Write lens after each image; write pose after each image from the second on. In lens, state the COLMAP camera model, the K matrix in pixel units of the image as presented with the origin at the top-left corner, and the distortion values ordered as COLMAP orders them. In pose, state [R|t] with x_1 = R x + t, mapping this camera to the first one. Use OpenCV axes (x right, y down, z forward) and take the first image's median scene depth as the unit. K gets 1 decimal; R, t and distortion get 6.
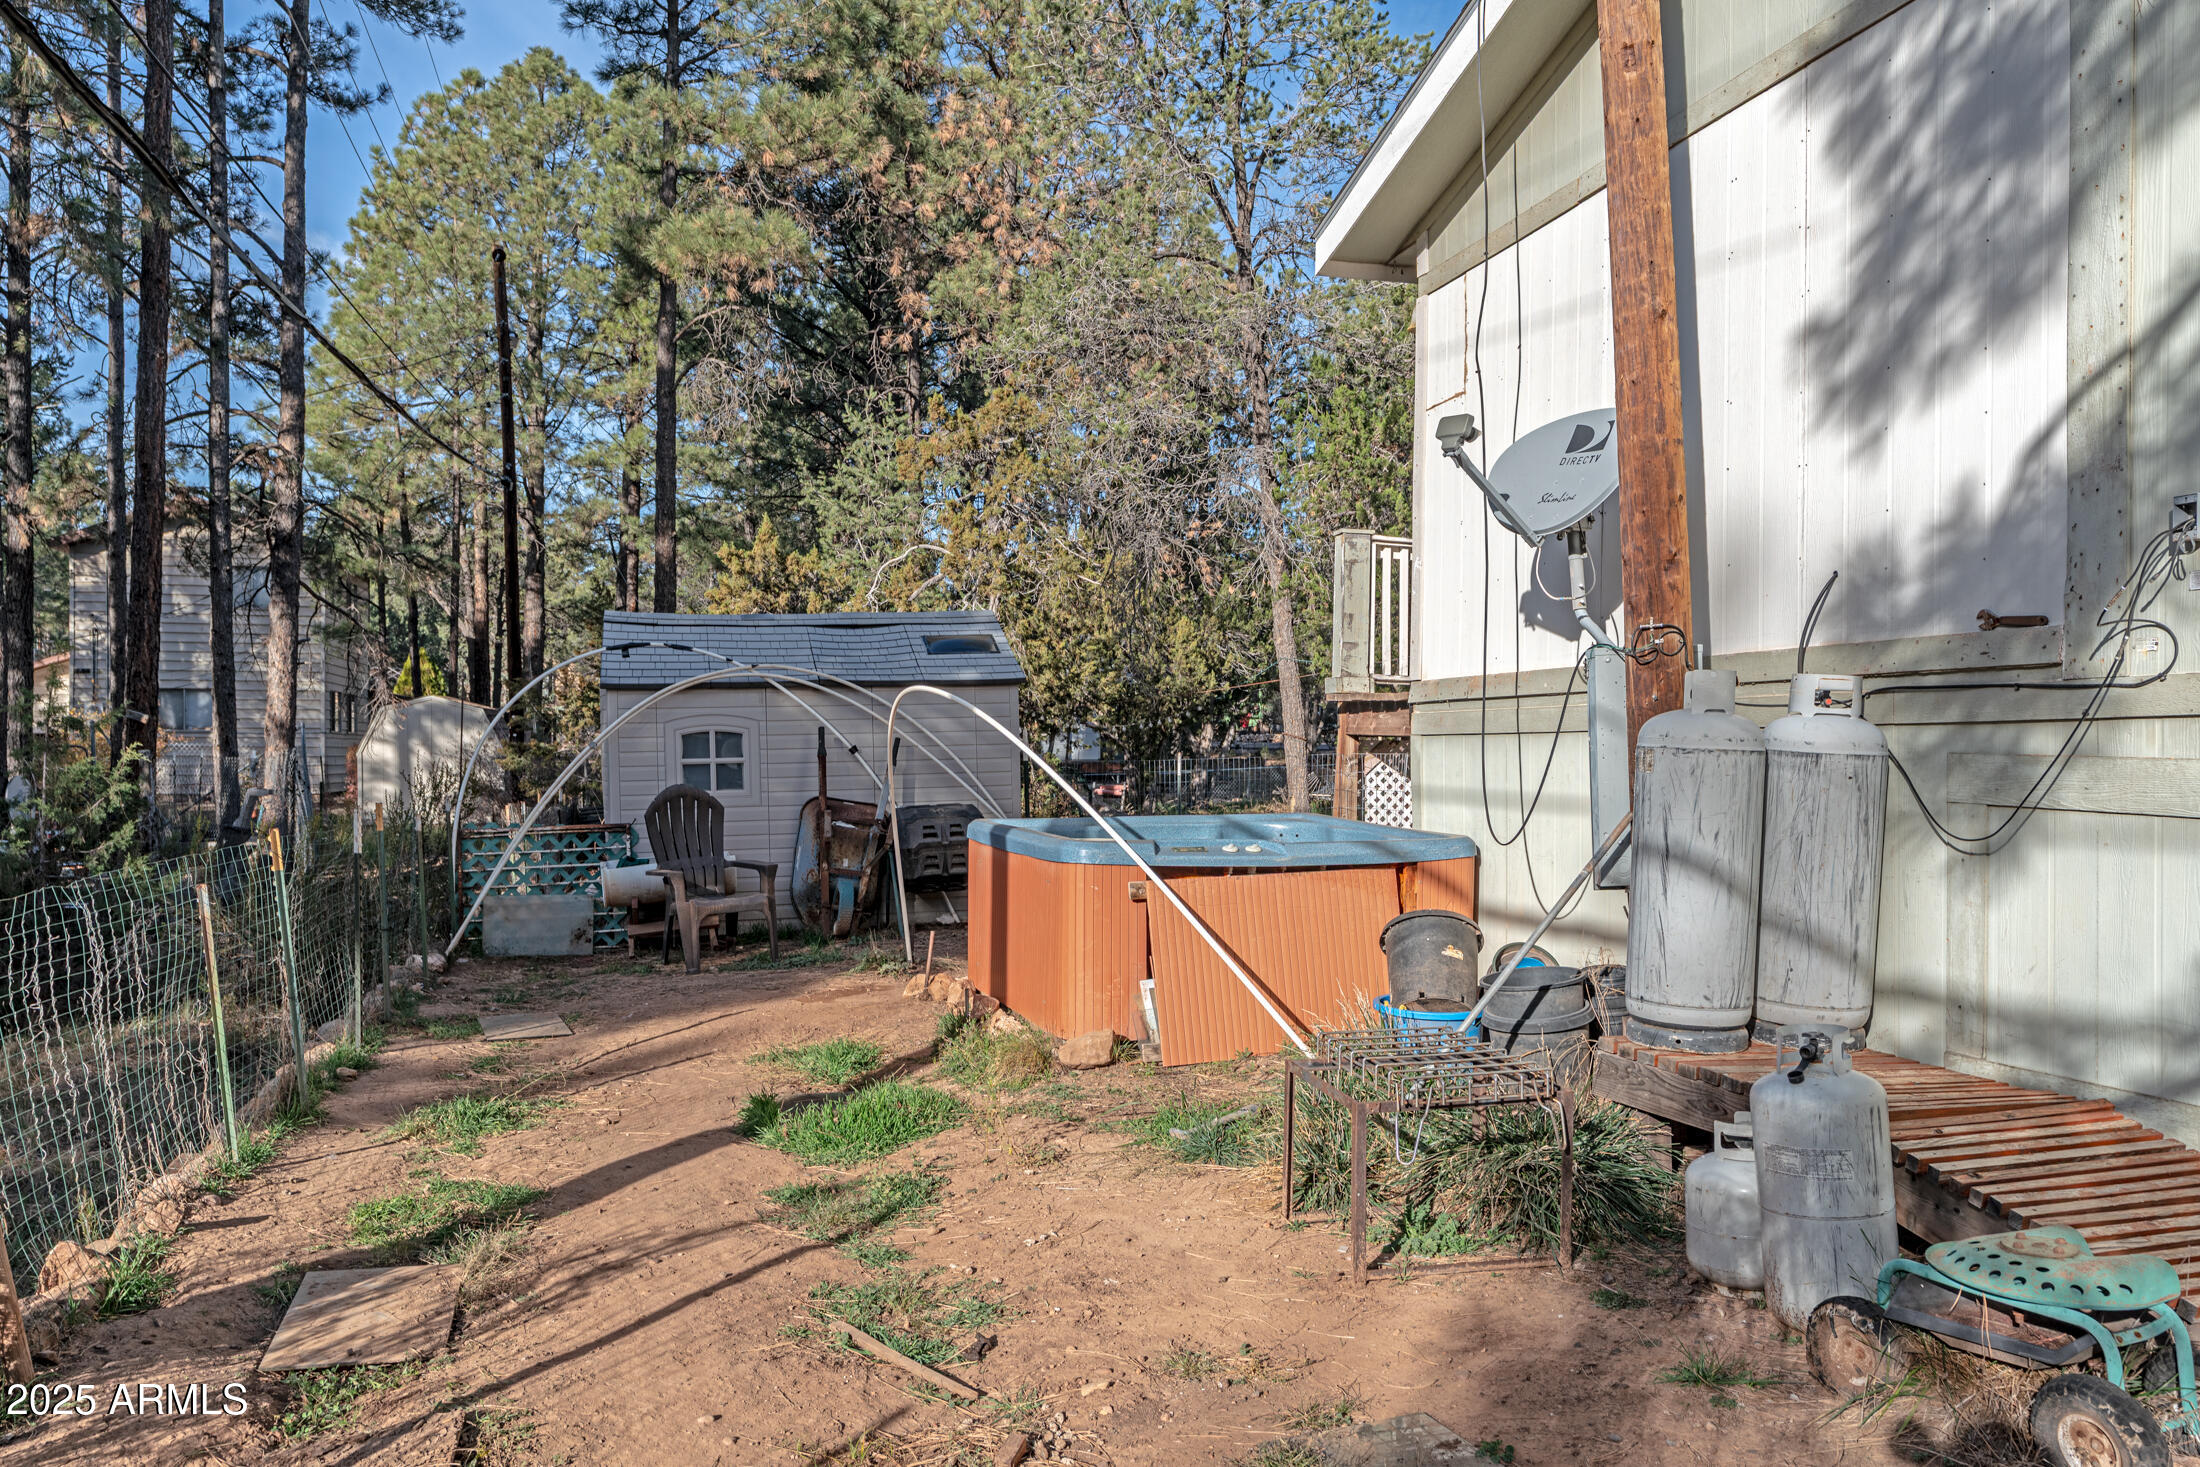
lens RADIAL K [[1672.0, 0, 1100.0], [0, 1672.0, 733.5], [0, 0, 1]] dist [0.012234, 0.001113]
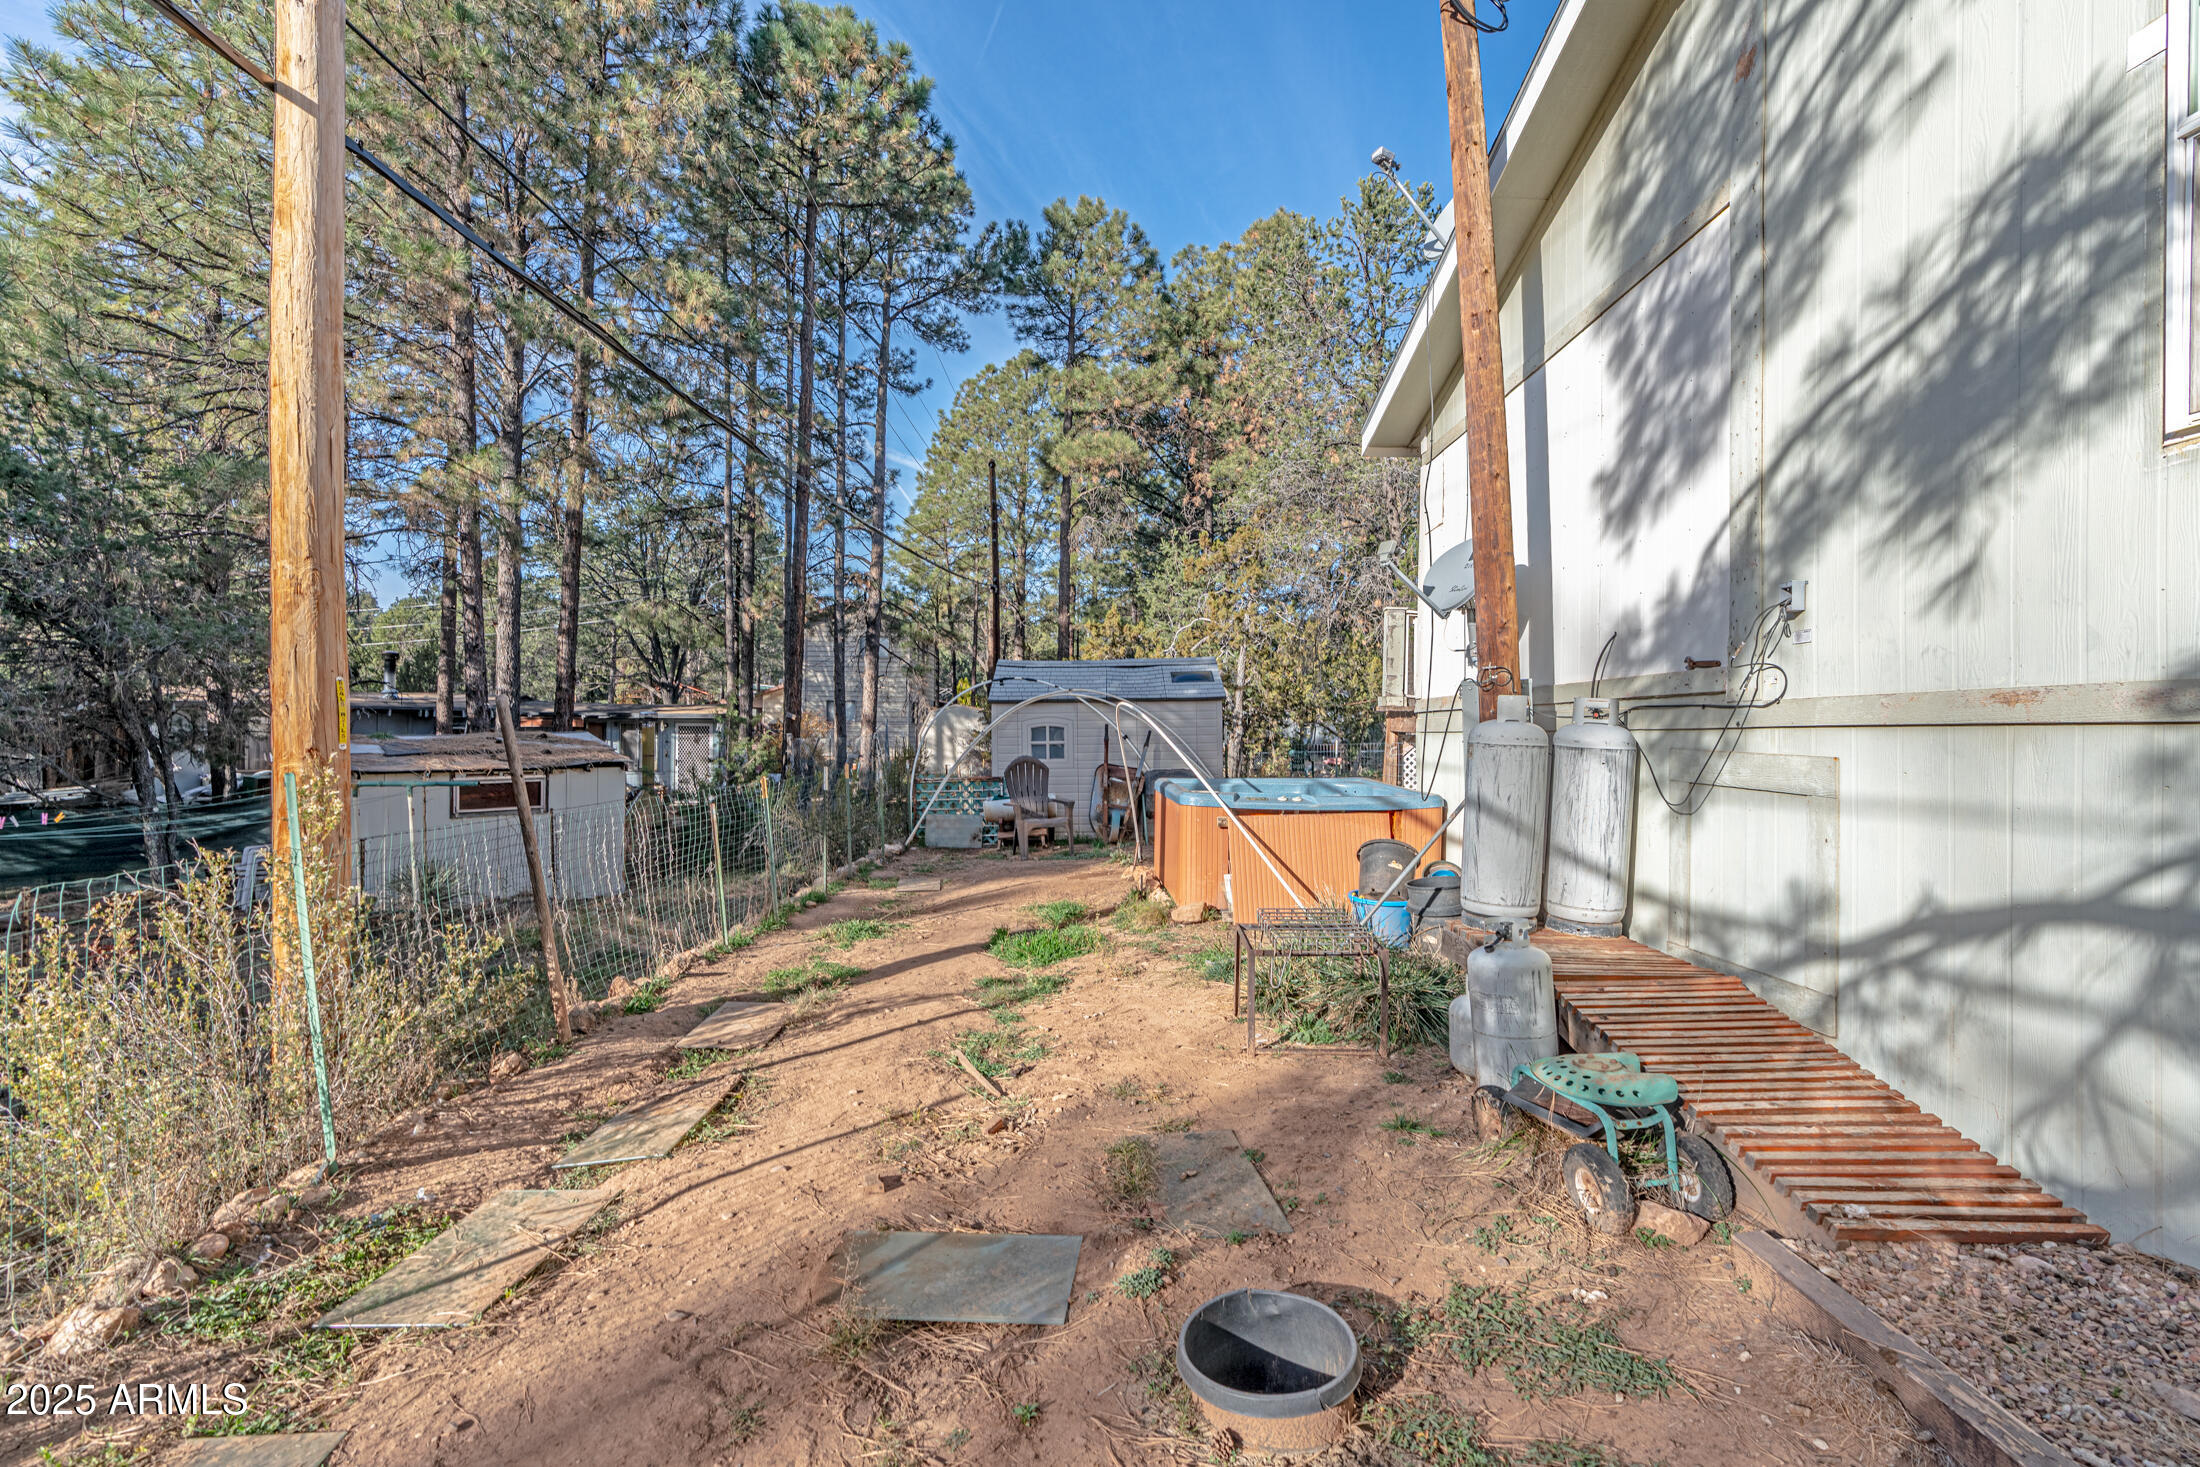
lens RADIAL K [[976.2, 0, 1099.2], [0, 976.2, 714.0], [0, 0, 1]] dist [-0.015807, 0.005910]
pose [[0.968776, 0.003637, -0.247910, 0.136871], [-0.006818, 0.999905, -0.011974, -0.003530], [0.247843, 0.013291, 0.968709, -0.002430]]
